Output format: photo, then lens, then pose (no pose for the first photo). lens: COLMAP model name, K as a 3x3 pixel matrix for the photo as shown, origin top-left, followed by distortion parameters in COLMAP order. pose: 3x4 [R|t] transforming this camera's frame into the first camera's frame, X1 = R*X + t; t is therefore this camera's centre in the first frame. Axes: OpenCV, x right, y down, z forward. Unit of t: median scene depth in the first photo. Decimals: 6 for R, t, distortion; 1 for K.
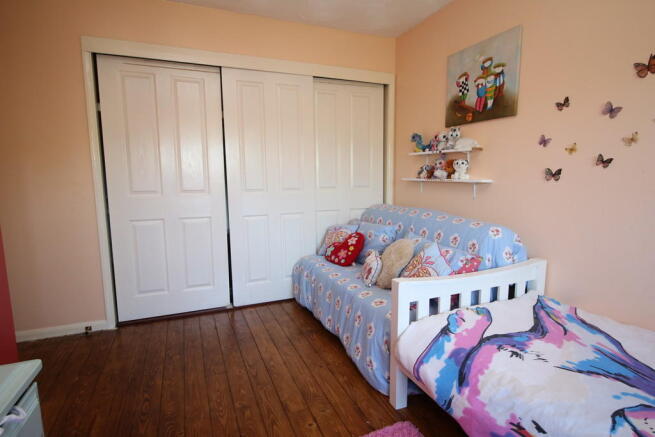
lens RADIAL K [[359.6, 0, 329.6], [0, 359.6, 220.0], [0, 0, 1]] dist [-0.008995, 0.000091]
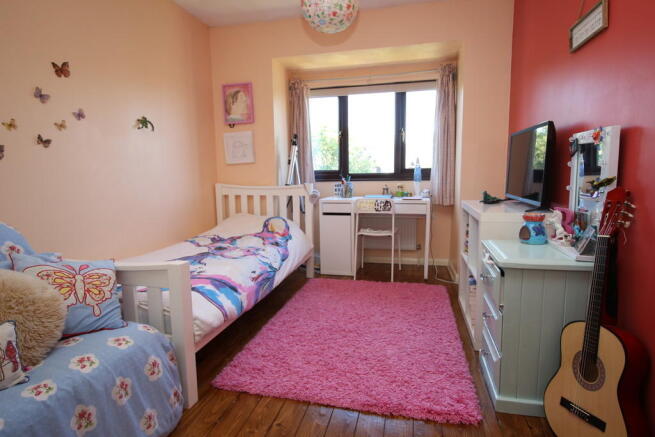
lens RADIAL K [[359.6, 0, 328.5], [0, 359.6, 217.4], [0, 0, 1]] dist [-0.008995, 0.000091]
pose [[-0.813034, -0.060750, 0.579038, -0.610193], [0.091694, 0.968769, 0.230388, -0.112961], [-0.574950, 0.240407, -0.782072, 1.444211]]
